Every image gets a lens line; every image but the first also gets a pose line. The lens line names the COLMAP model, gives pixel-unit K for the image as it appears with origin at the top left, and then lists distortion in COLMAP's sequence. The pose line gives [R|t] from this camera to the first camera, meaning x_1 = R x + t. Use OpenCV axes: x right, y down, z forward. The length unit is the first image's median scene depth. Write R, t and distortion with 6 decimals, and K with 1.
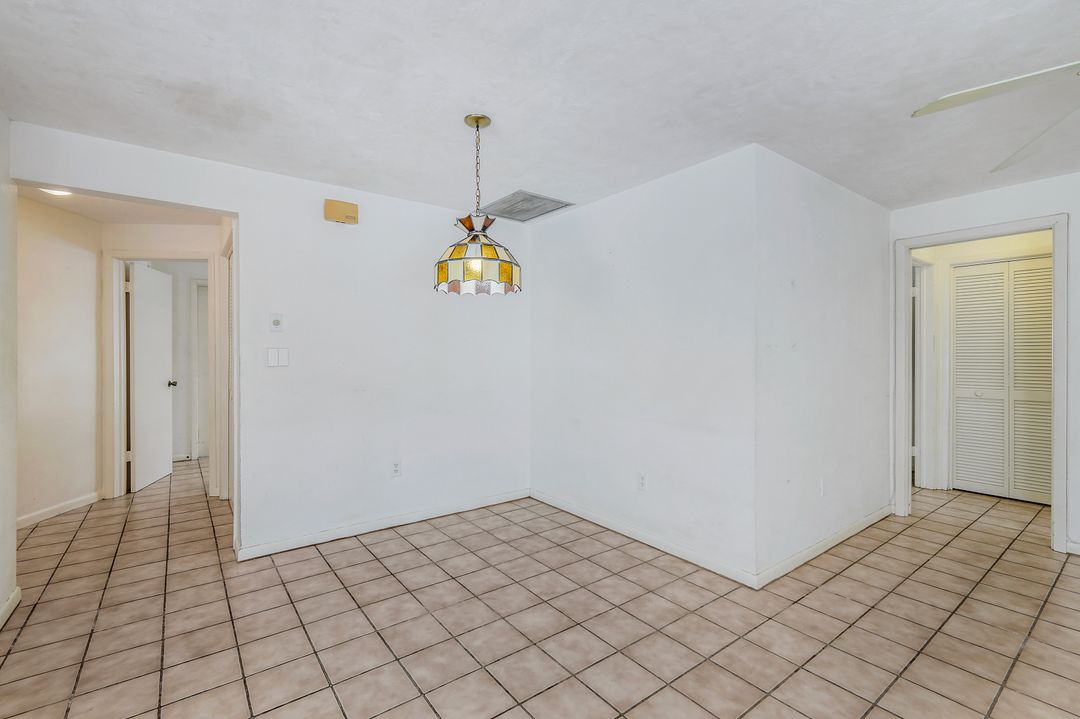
lens RADIAL K [[476.2, 0, 542.0], [0, 476.2, 355.7], [0, 0, 1]] dist [0.001645, 0.000946]
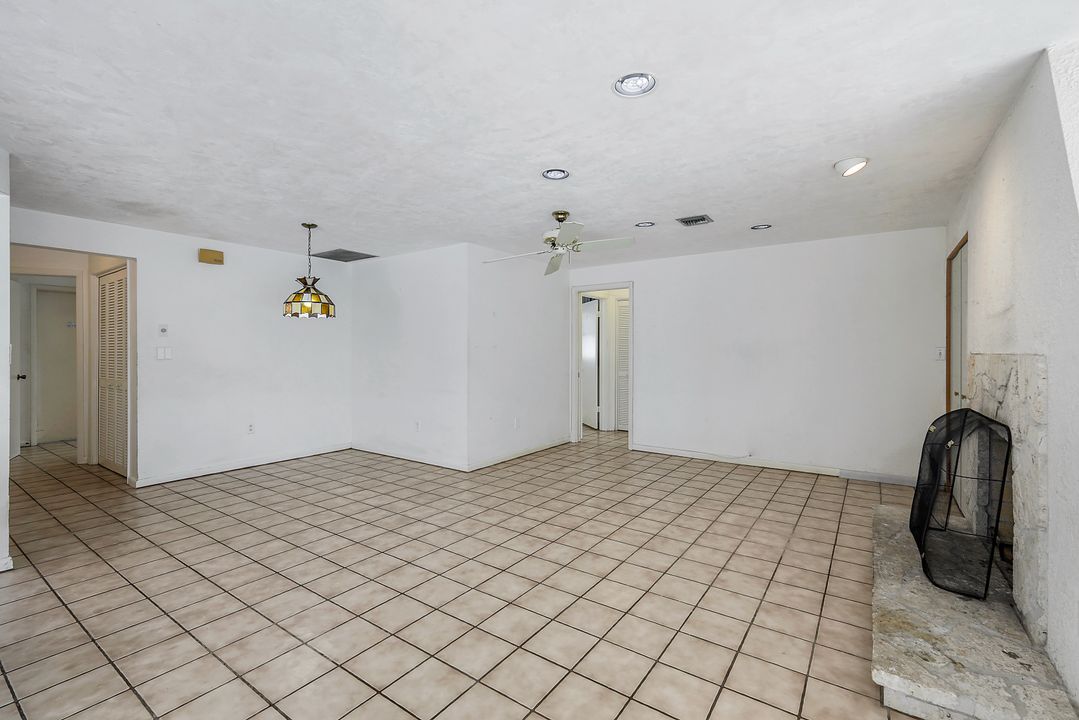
lens RADIAL K [[475.8, 0, 542.6], [0, 475.8, 351.5], [0, 0, 1]] dist [0.001645, 0.000946]
pose [[0.953811, -0.000639, 0.300408, 0.177112], [0.001306, 0.999997, -0.002022, 0.002983], [-0.300406, 0.002321, 0.953809, -1.059248]]
